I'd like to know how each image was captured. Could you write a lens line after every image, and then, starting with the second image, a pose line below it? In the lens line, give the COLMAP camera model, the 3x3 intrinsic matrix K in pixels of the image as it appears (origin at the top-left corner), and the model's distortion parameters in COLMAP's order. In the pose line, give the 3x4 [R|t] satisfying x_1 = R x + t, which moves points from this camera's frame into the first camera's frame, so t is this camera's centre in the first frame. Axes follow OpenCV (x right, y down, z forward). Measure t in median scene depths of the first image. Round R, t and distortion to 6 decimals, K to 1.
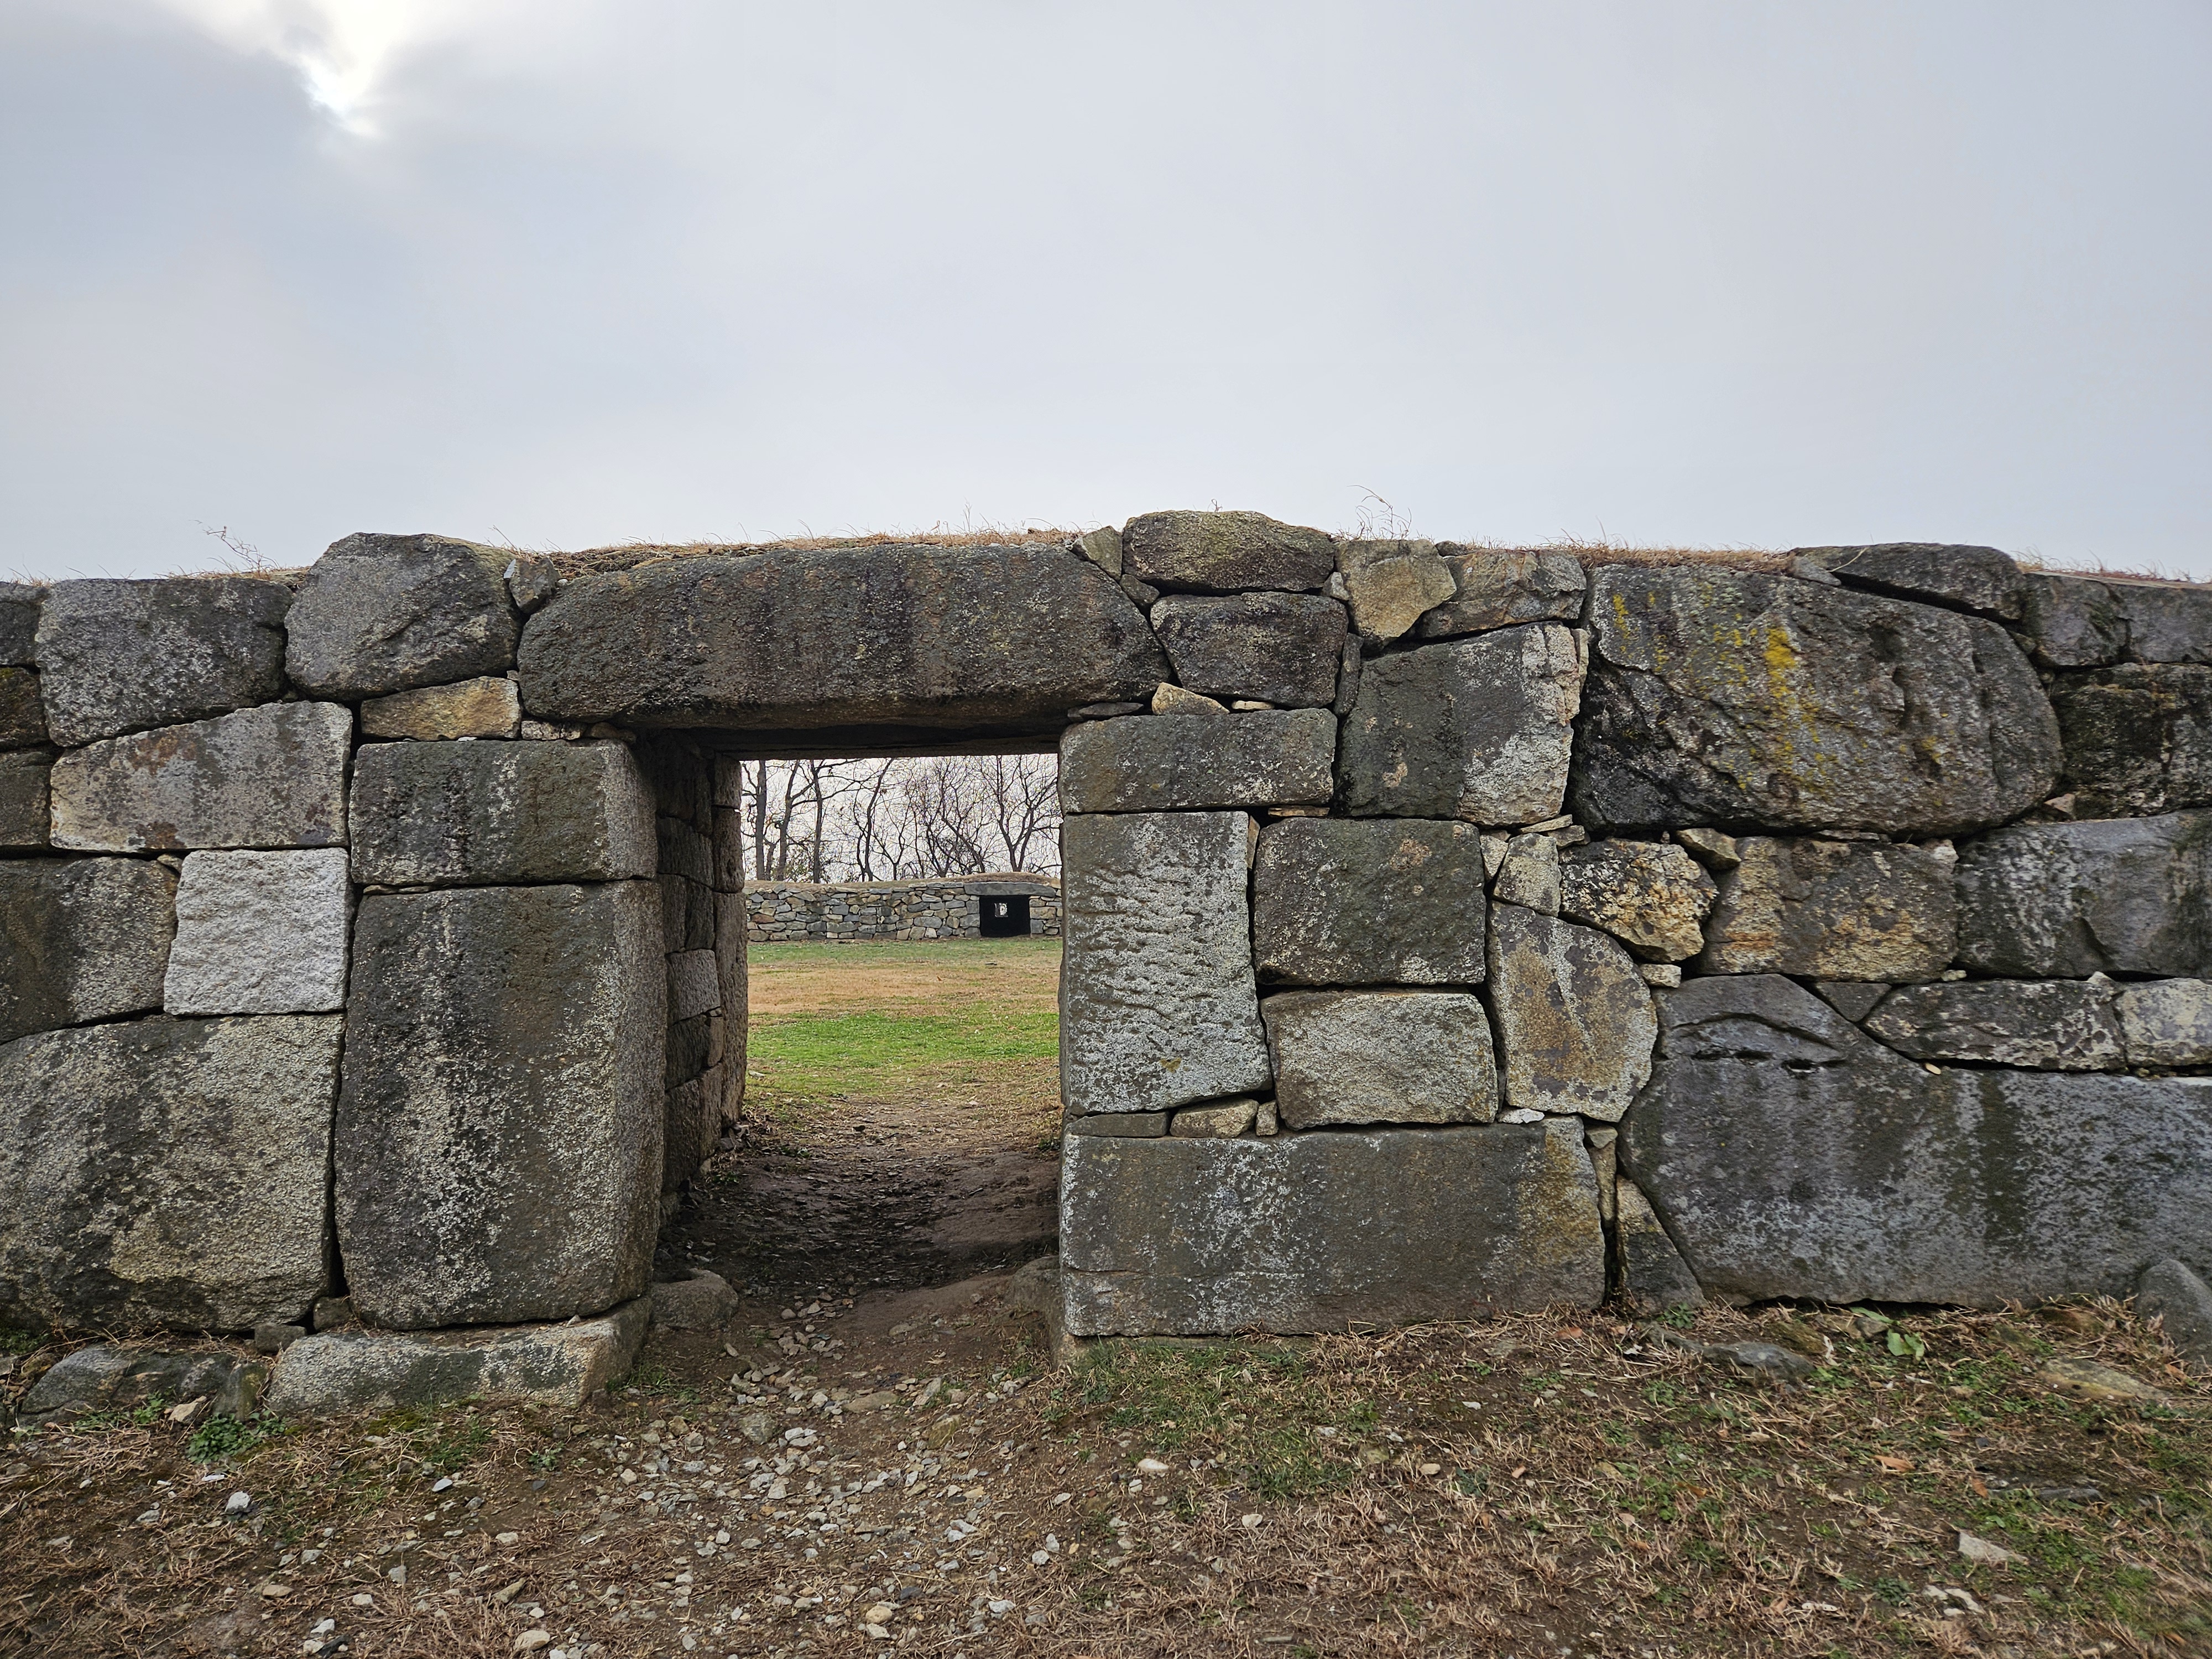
lens RADIAL K [[1510.6, 0, 1106.0], [0, 1510.6, 829.5], [0, 0, 1]] dist [0.080113, -0.000715]
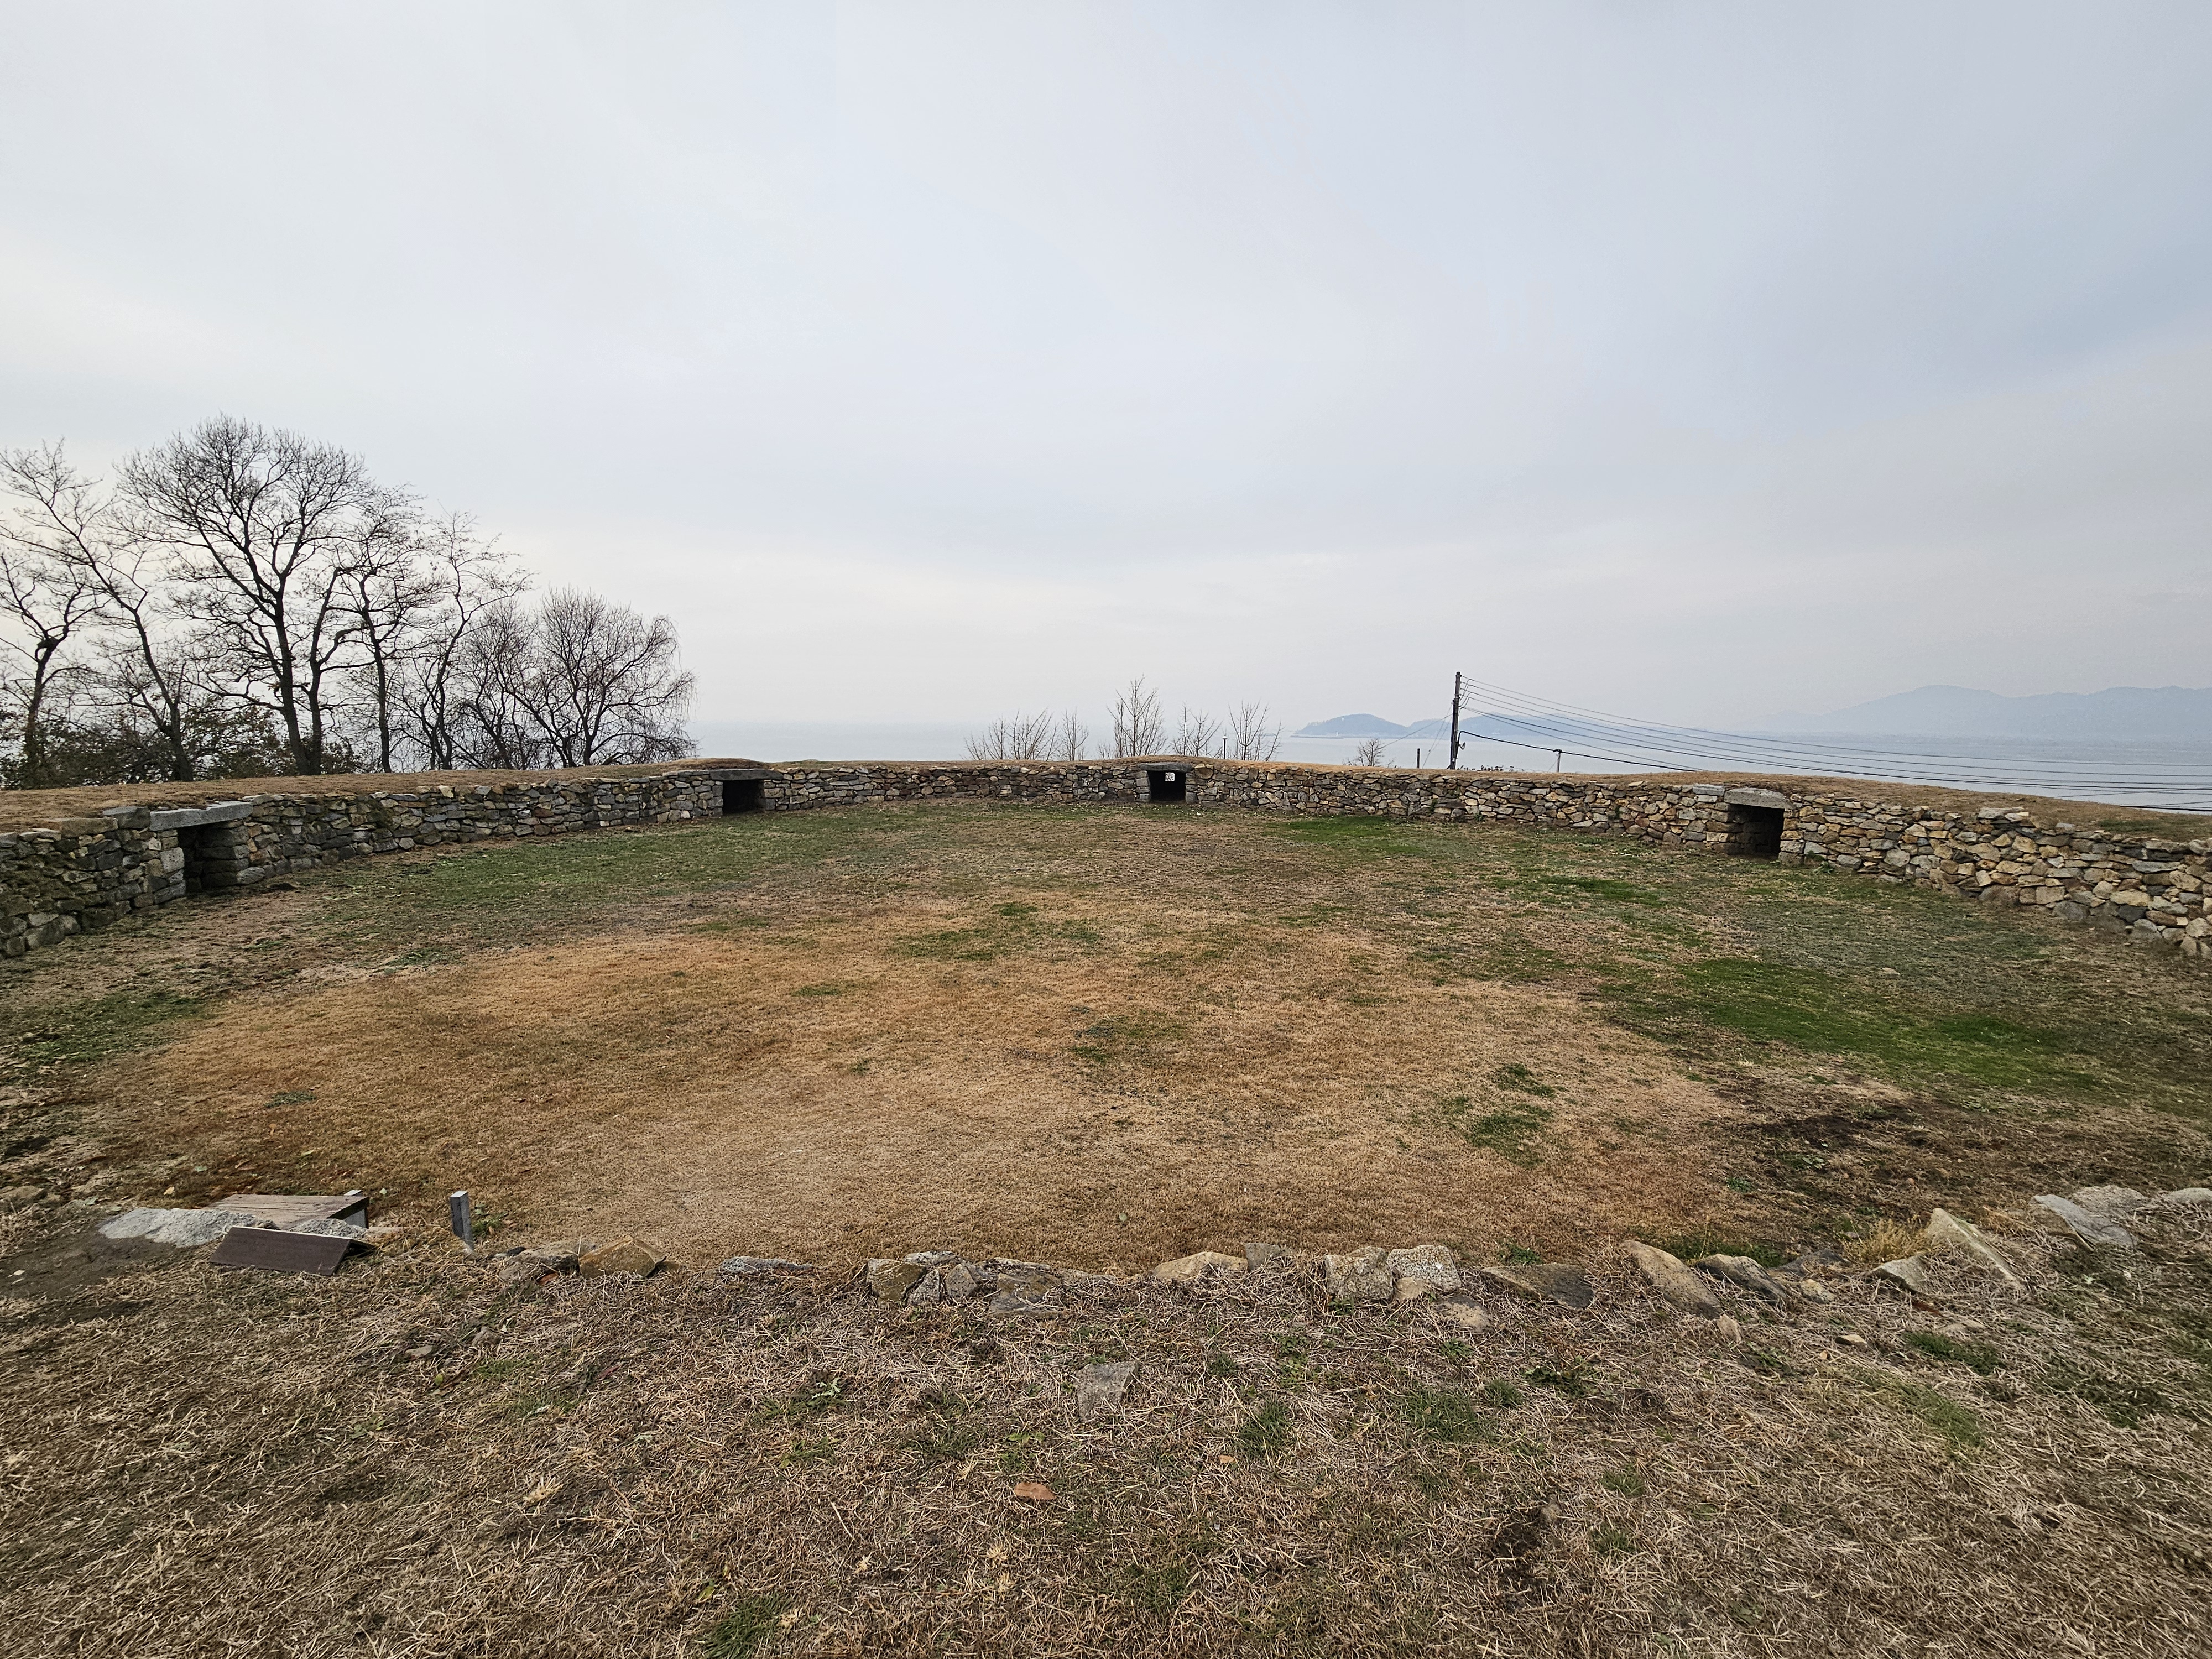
lens RADIAL K [[895.5, 0, 1106.0], [0, 895.5, 829.5], [0, 0, 1]] dist [0.001029, 0.000147]
pose [[0.707726, -0.069680, 0.703042, -0.274335], [-0.053926, 0.986893, 0.152097, -0.031257], [-0.704426, -0.145555, 0.694693, 0.217614]]
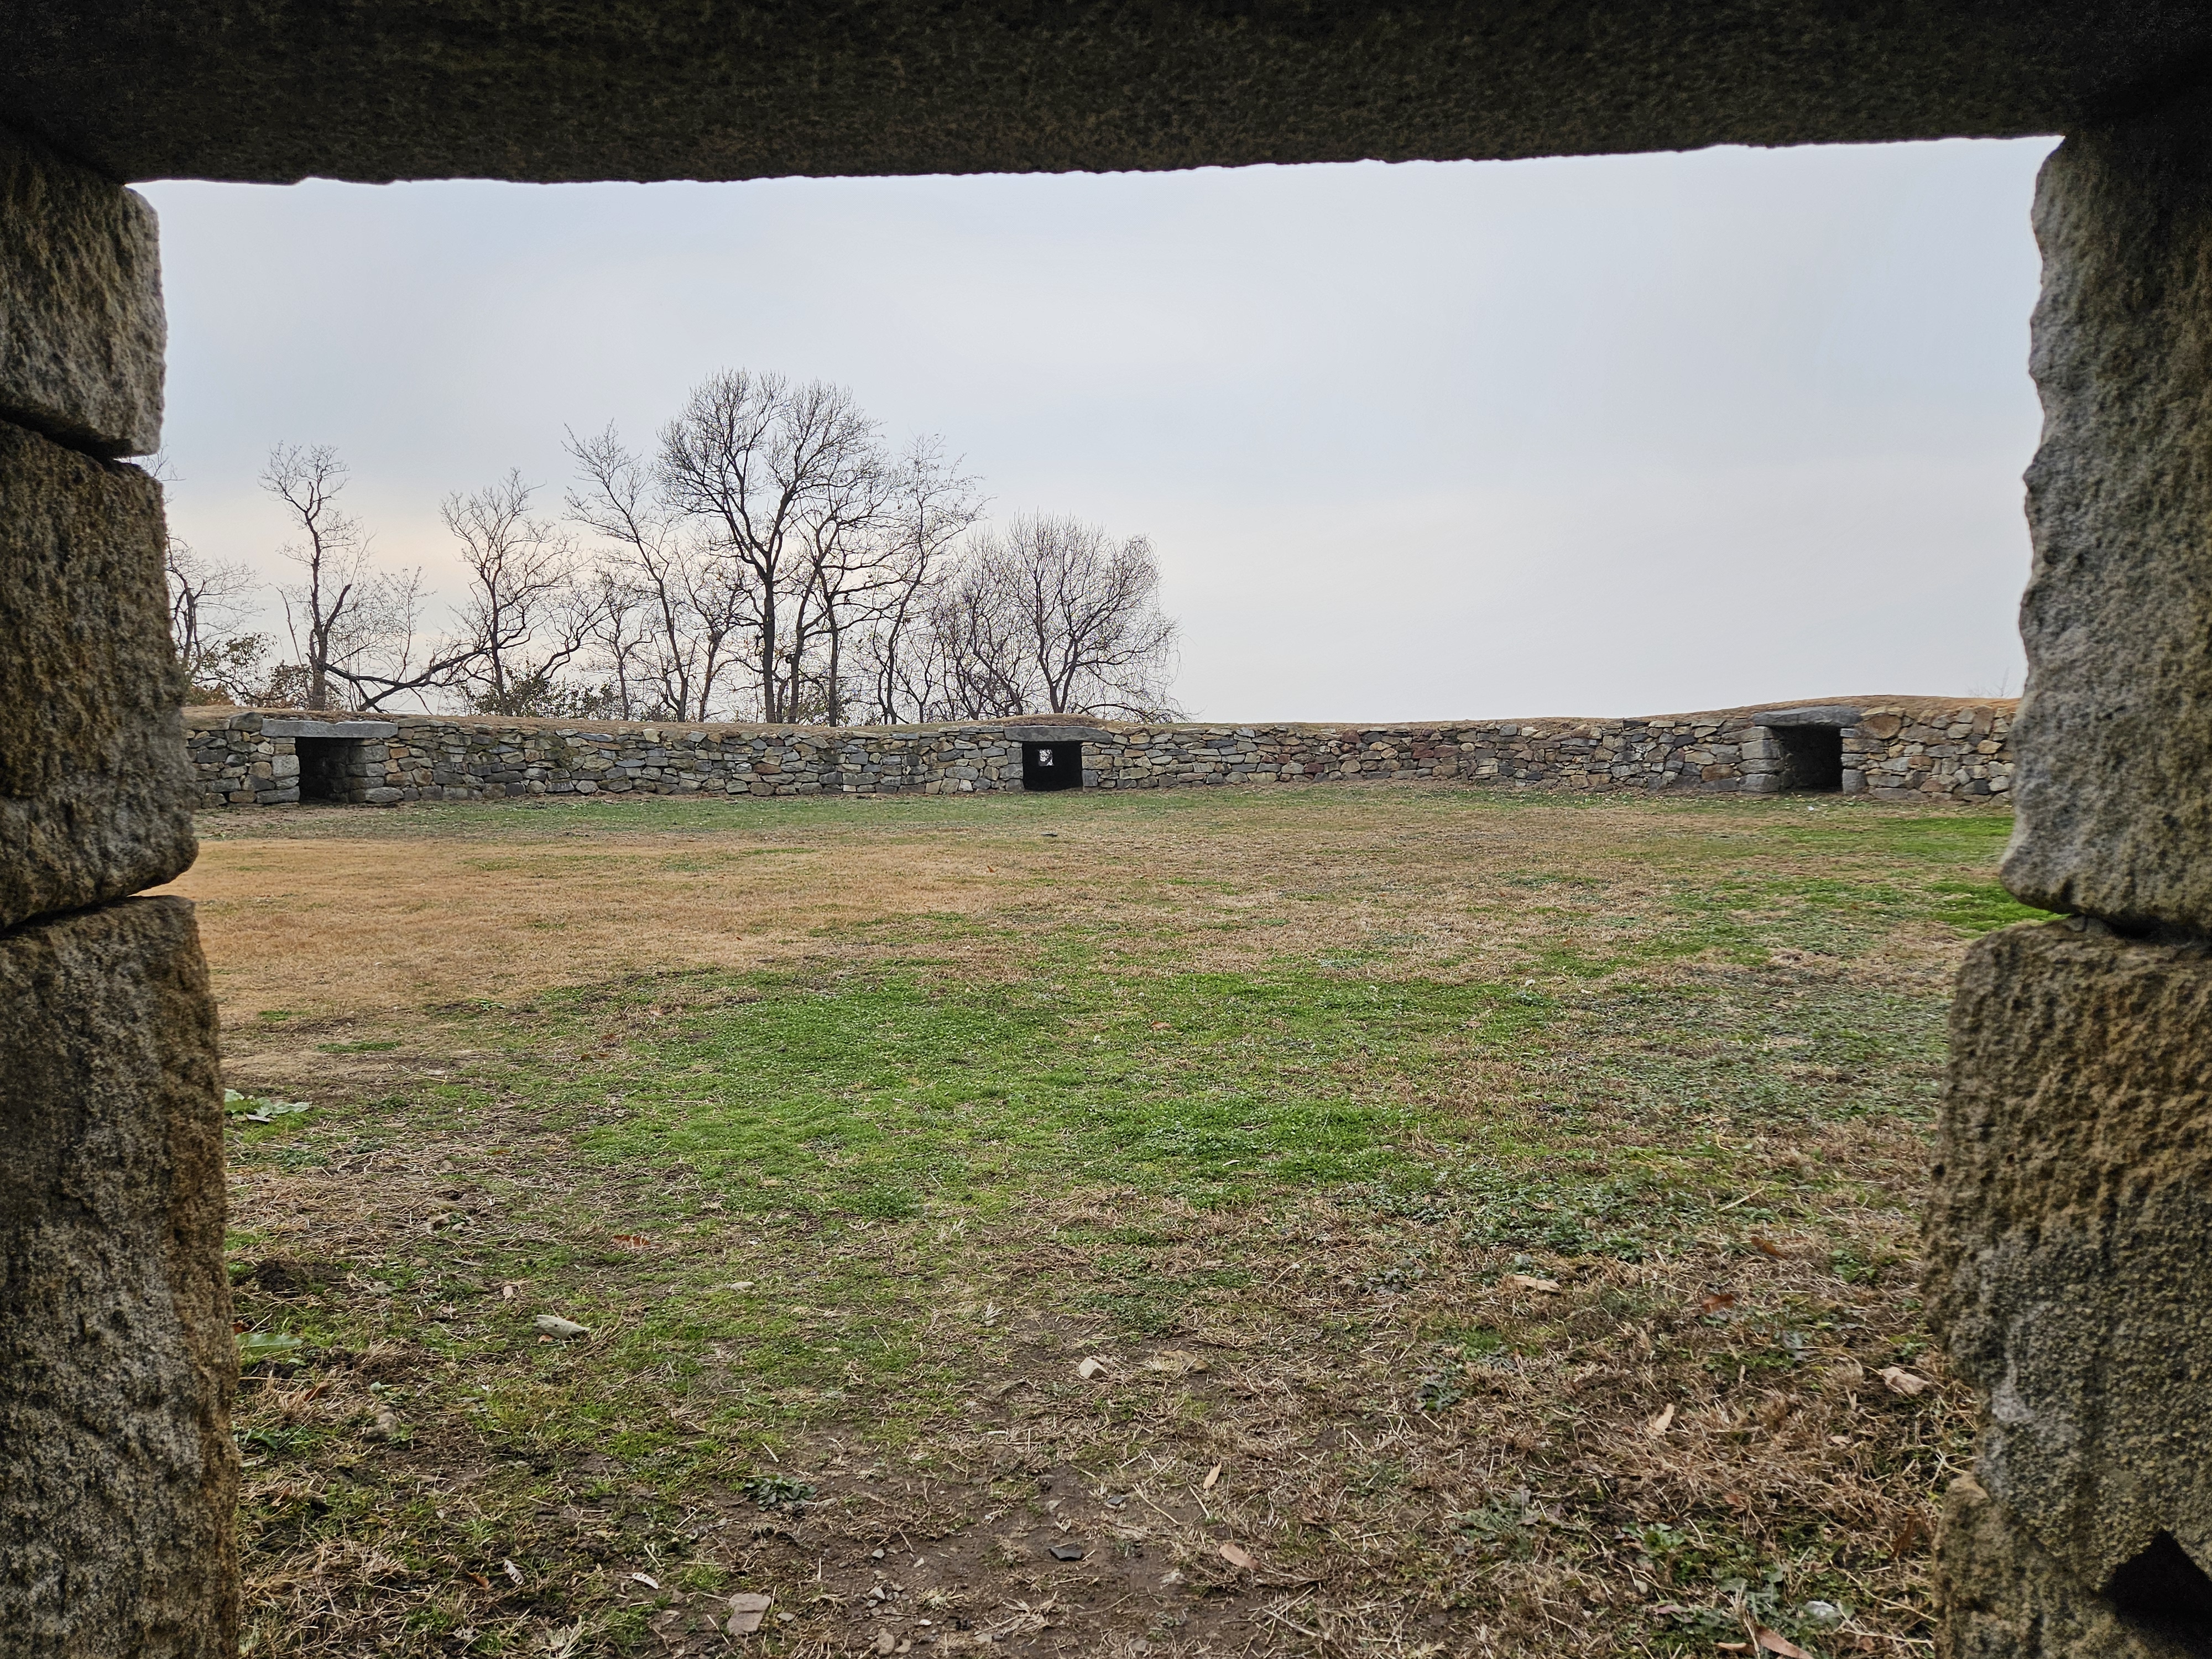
lens RADIAL K [[1510.6, 0, 1106.0], [0, 1510.6, 829.5], [0, 0, 1]] dist [0.080113, -0.000715]
pose [[0.999866, -0.000270, -0.016348, -0.017064], [0.002014, 0.994287, 0.106722, 0.001805], [0.016226, -0.106740, 0.994155, 0.114833]]
